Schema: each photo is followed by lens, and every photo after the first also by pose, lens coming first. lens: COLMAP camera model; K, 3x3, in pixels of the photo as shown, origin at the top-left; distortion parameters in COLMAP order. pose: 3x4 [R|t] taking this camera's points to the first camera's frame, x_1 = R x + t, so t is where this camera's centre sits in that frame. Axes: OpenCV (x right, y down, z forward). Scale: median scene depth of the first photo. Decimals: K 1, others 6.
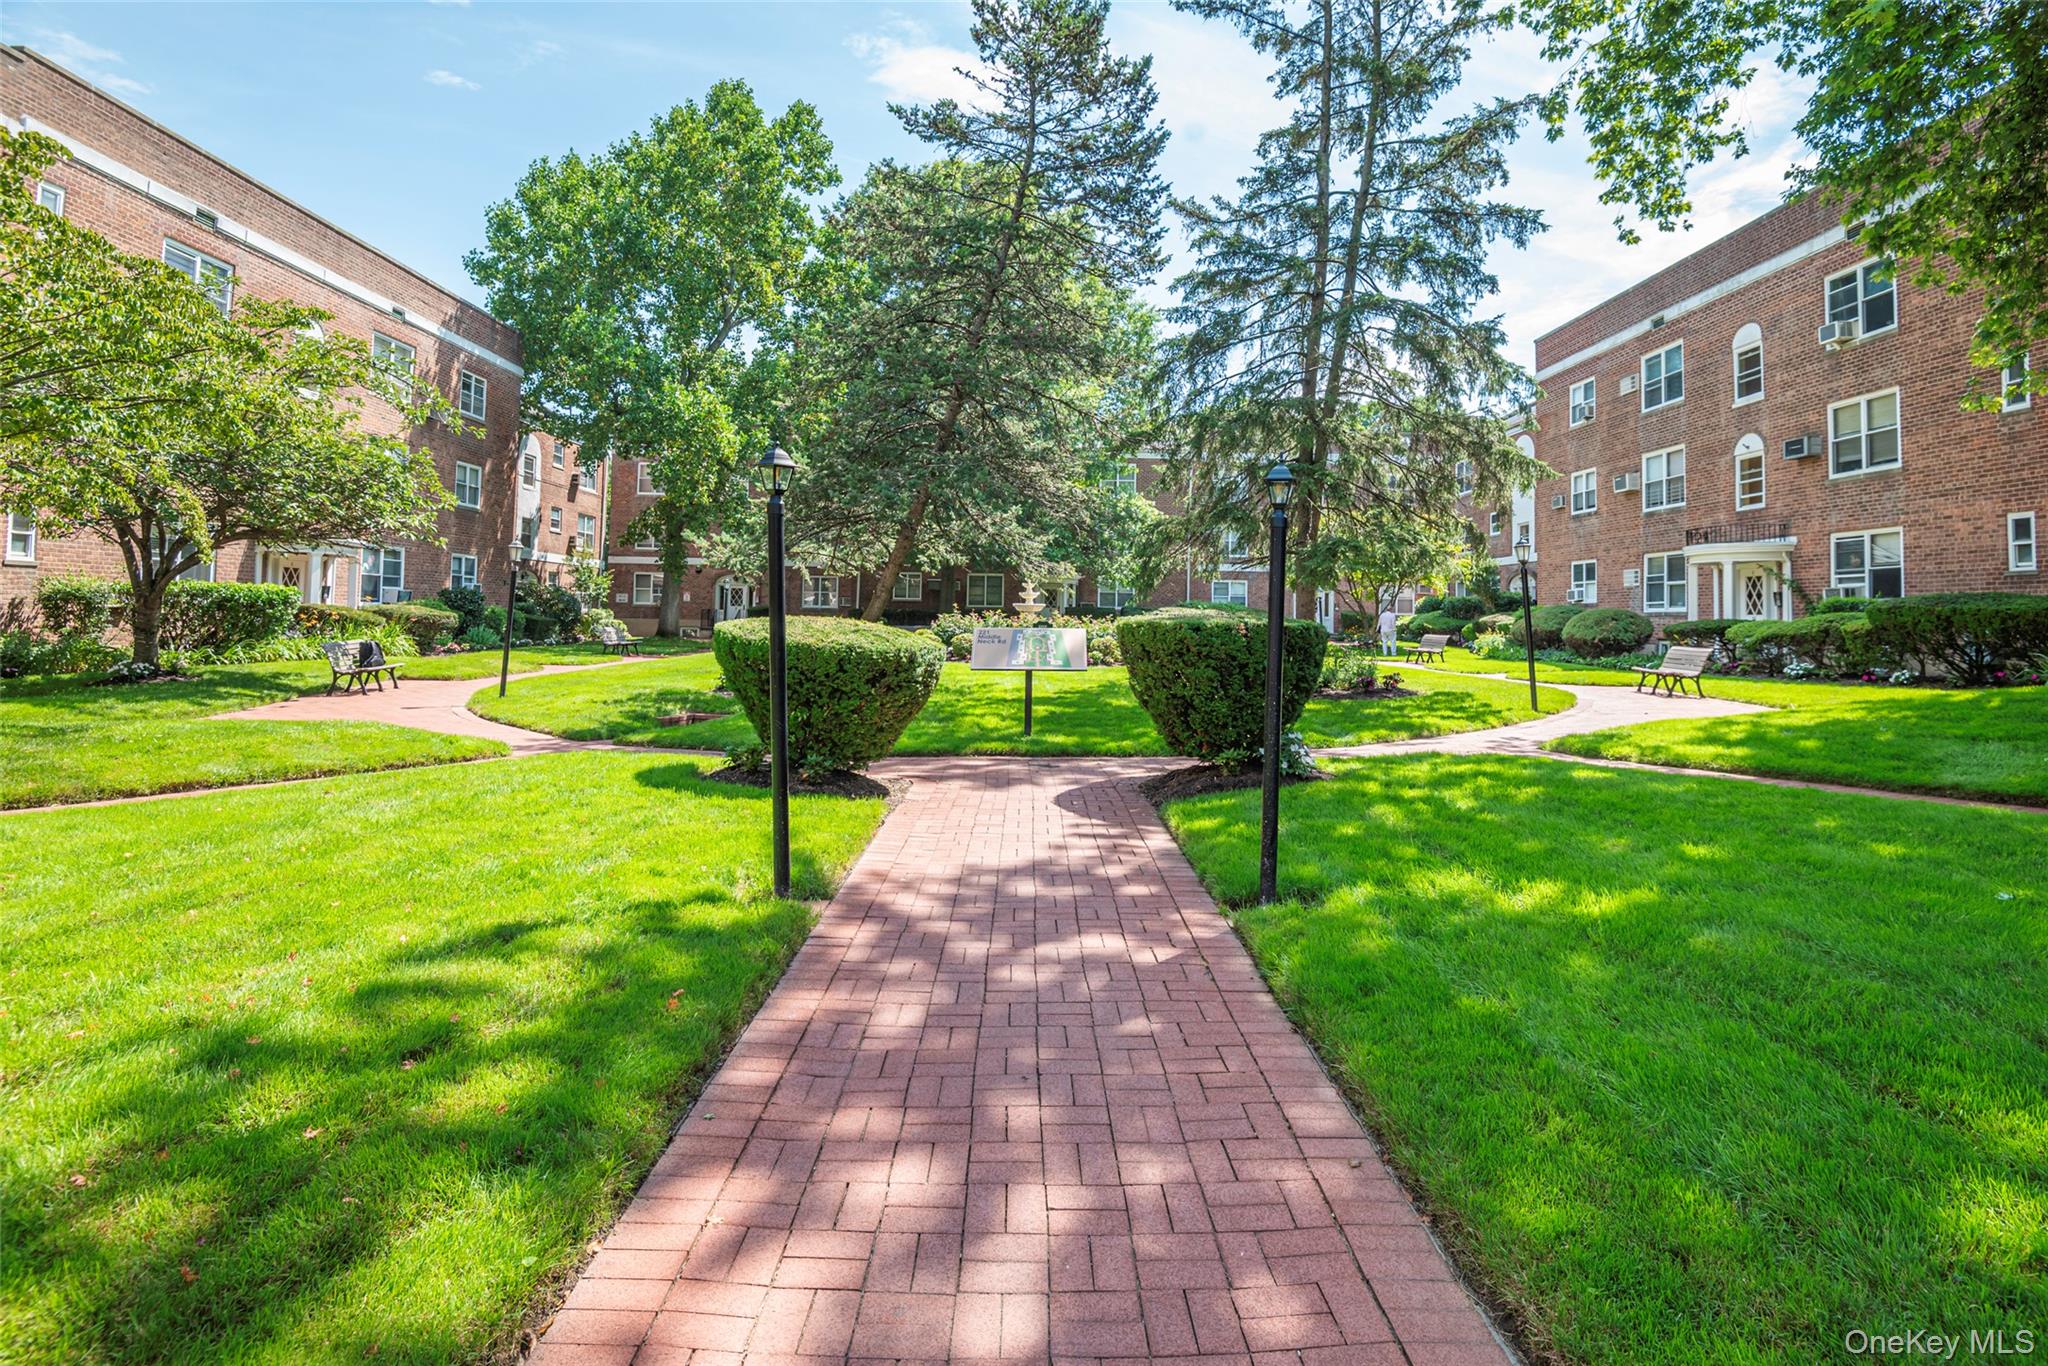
lens RADIAL K [[989.6, 0, 1024.0], [0, 989.6, 683.0], [0, 0, 1]] dist [-0.034277, -0.000270]
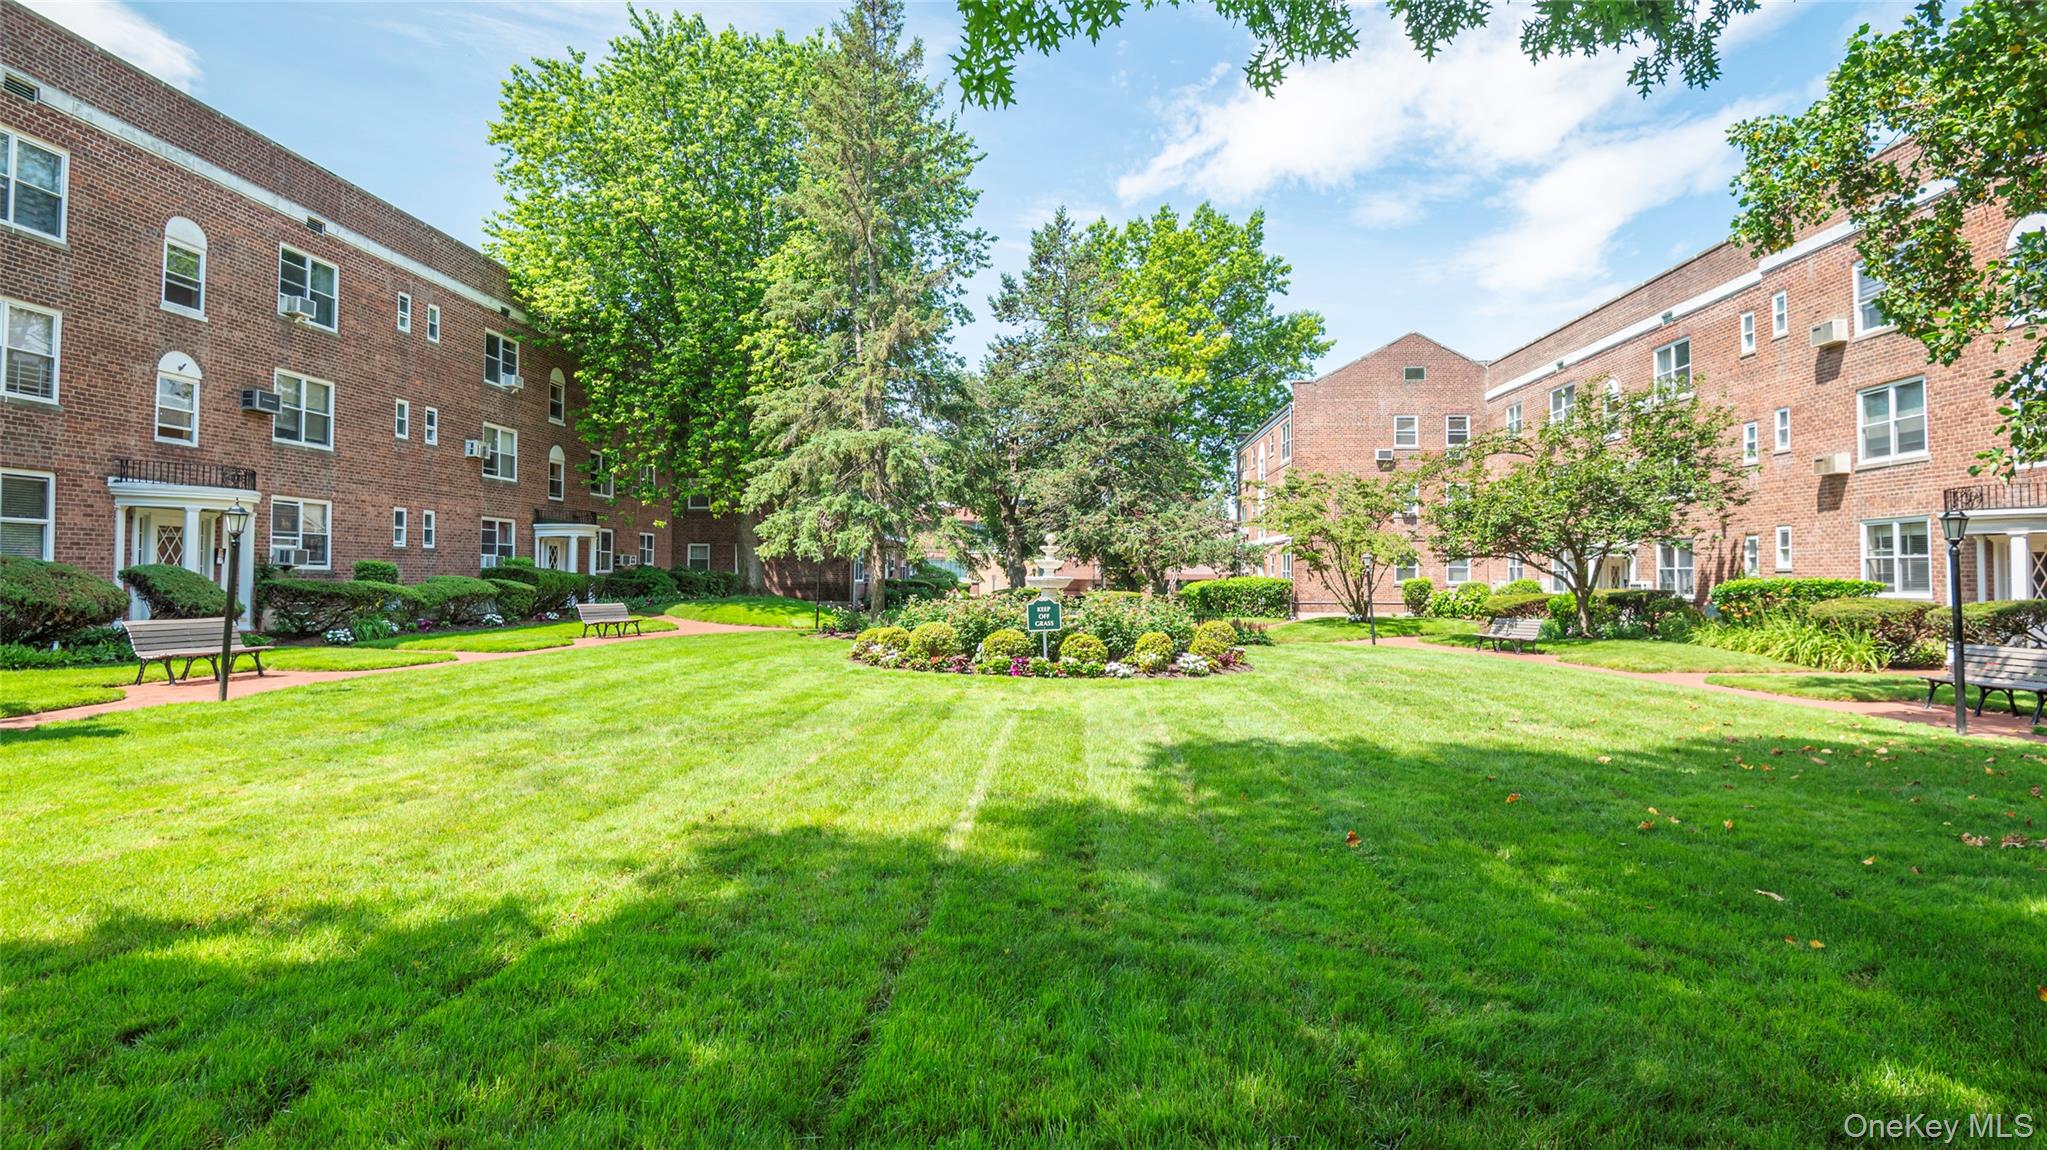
lens RADIAL K [[1024.6, 0, 1023.5], [0, 1024.6, 575.0], [0, 0, 1]] dist [-0.001467, -0.000405]
pose [[-0.998316, -0.017890, 0.055187, -0.011491], [-0.014616, 0.998141, 0.059177, -0.149171], [-0.056143, 0.058270, -0.996721, 2.075890]]
